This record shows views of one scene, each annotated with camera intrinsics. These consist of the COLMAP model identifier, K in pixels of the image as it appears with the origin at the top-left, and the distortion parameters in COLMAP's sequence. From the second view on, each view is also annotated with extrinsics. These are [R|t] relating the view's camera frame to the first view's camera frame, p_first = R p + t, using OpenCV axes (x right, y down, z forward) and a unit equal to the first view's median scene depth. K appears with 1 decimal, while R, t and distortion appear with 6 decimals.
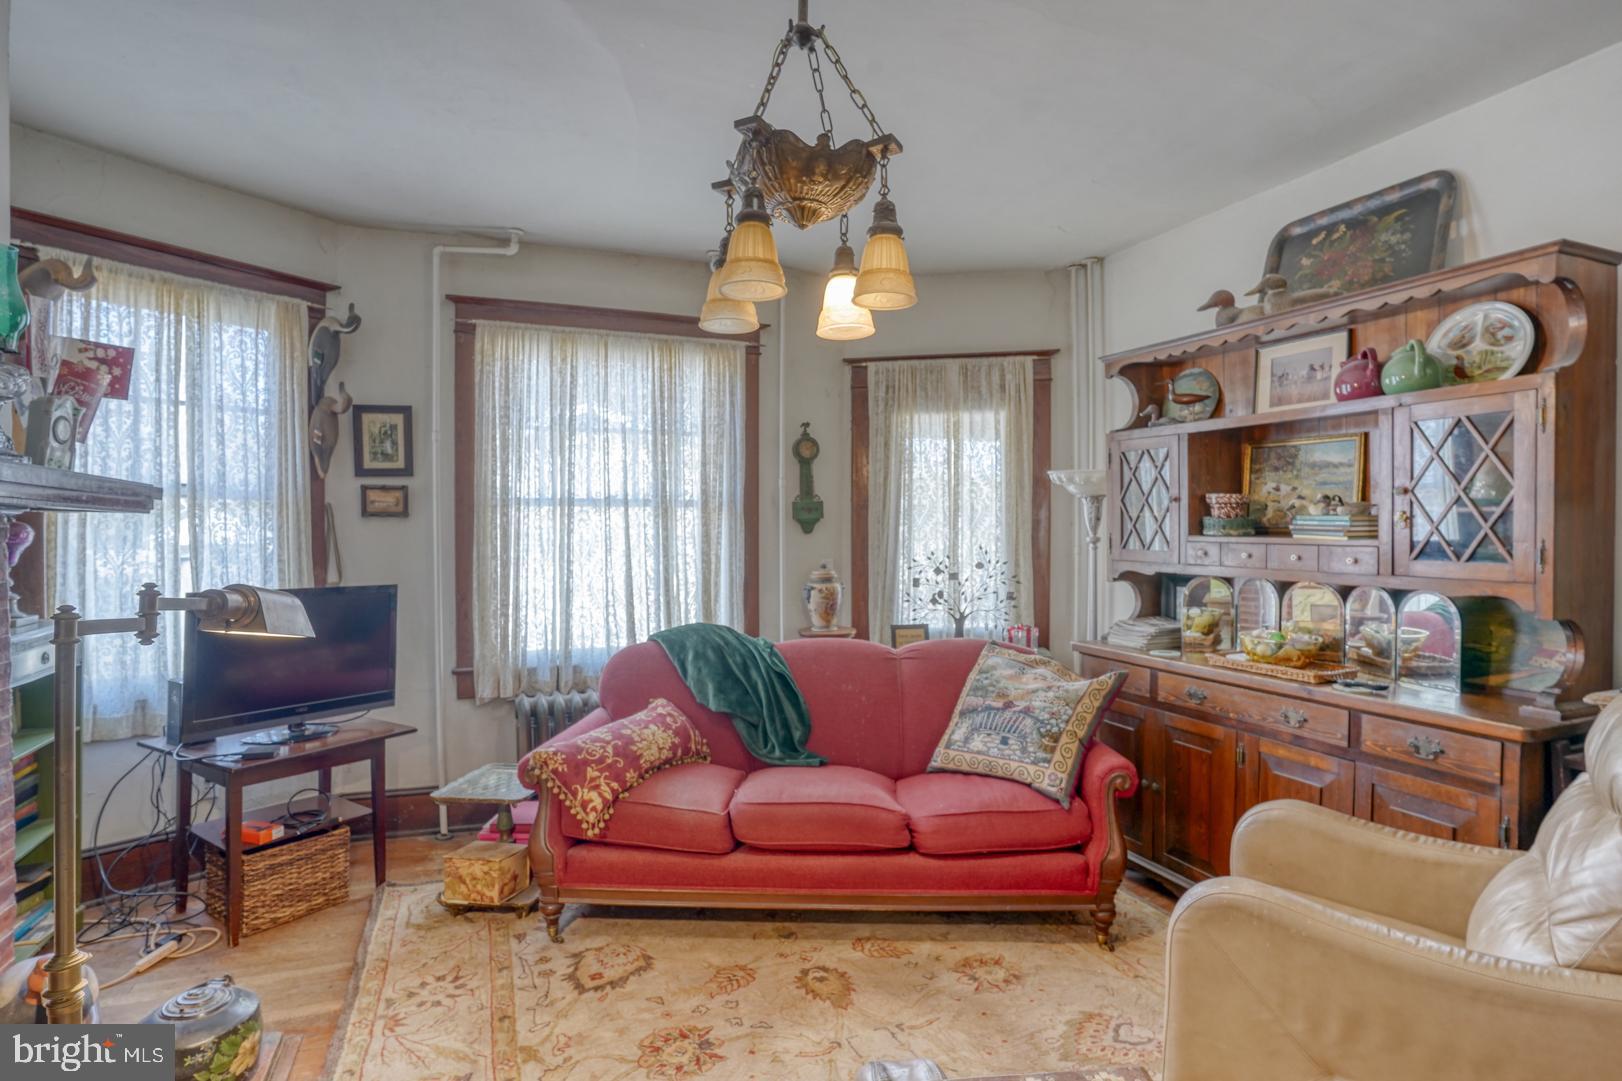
lens RADIAL K [[822.1, 0, 813.7], [0, 822.1, 540.1], [0, 0, 1]] dist [-0.044889, 0.018647]
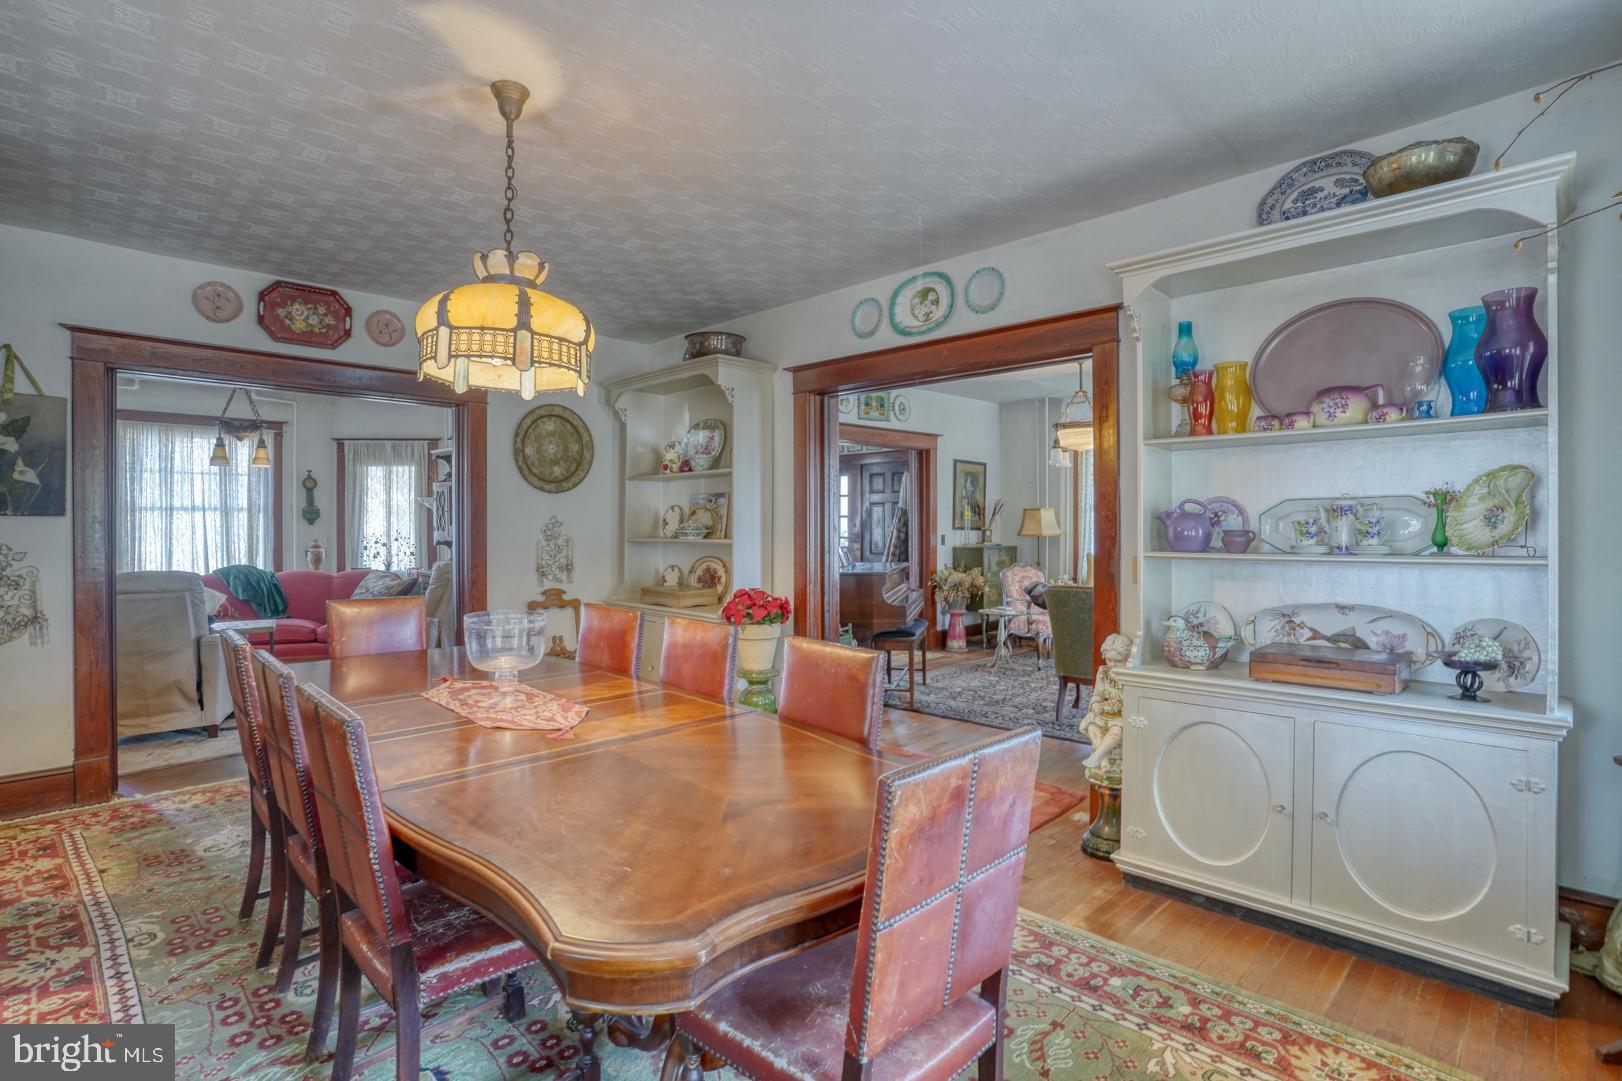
lens RADIAL K [[822.1, 0, 803.4], [0, 822.1, 535.2], [0, 0, 1]] dist [-0.044889, 0.018647]
pose [[0.935377, -0.003221, 0.353637, 0.491622], [0.000411, 0.999968, 0.008023, 0.002962], [-0.353651, -0.007359, 0.935349, -1.511340]]
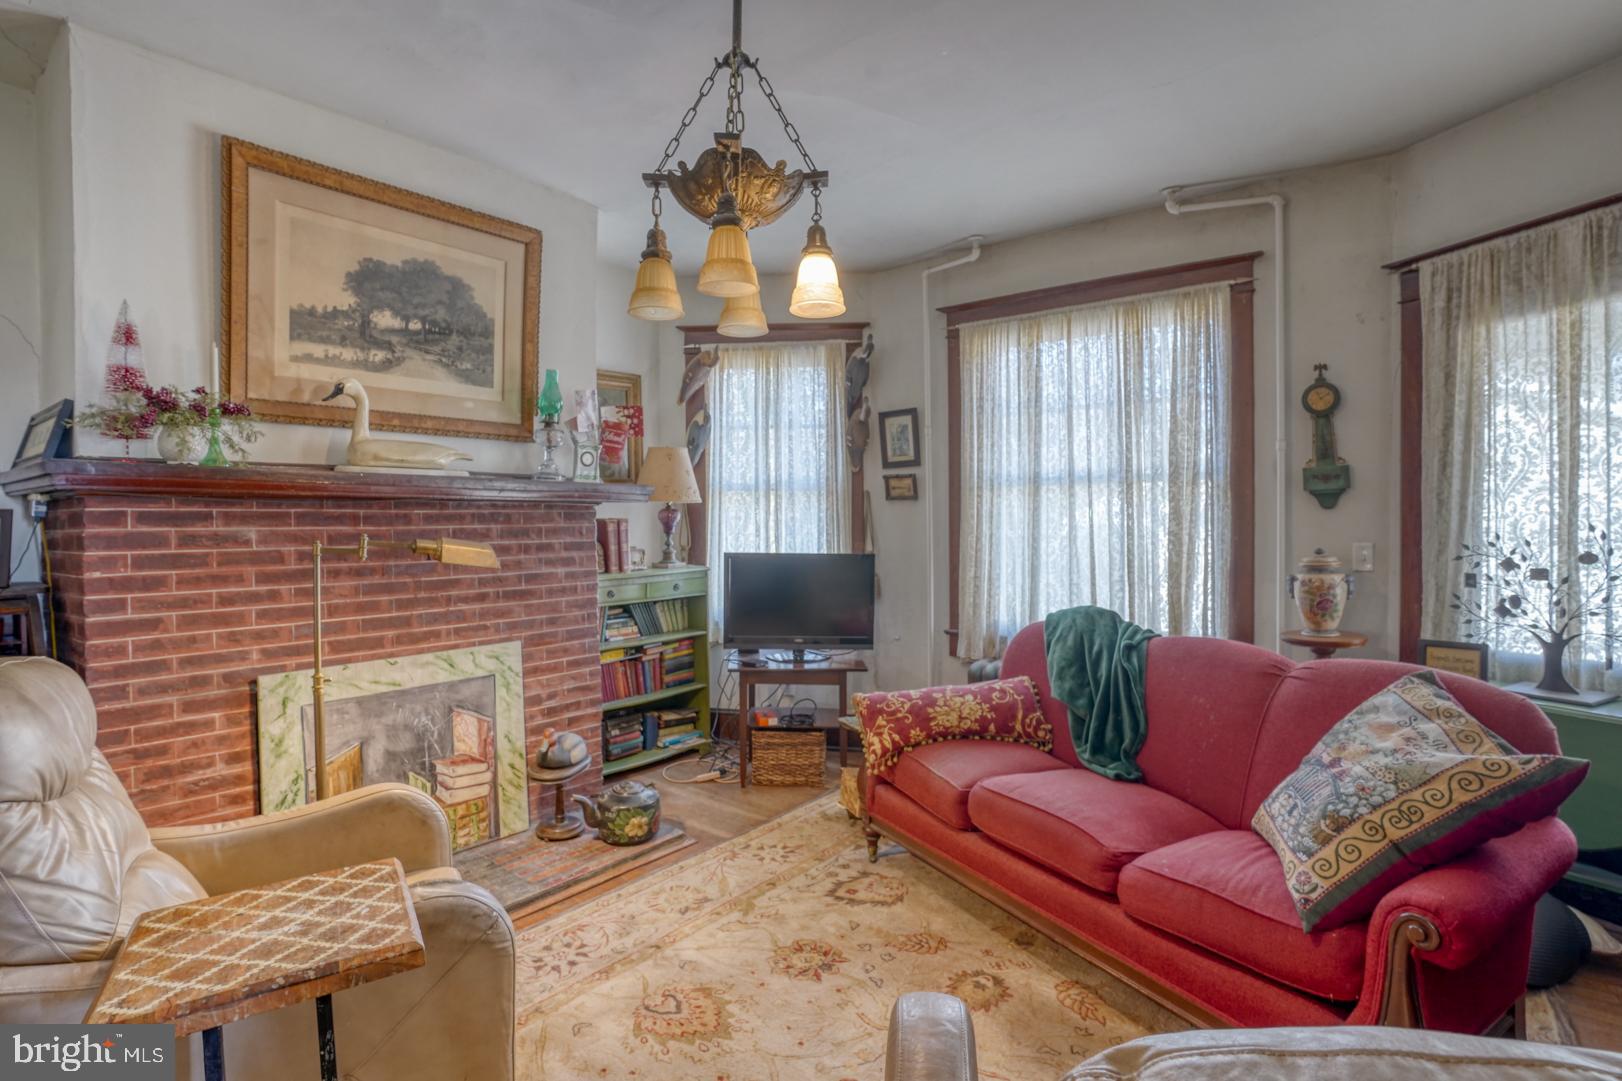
lens RADIAL K [[822.1, 0, 805.1], [0, 822.1, 534.1], [0, 0, 1]] dist [-0.044889, 0.018647]
pose [[0.496090, 0.012910, -0.868175, 0.472652], [0.001206, 0.999878, 0.015558, 0.003883], [0.868270, -0.008766, 0.496014, 0.242689]]
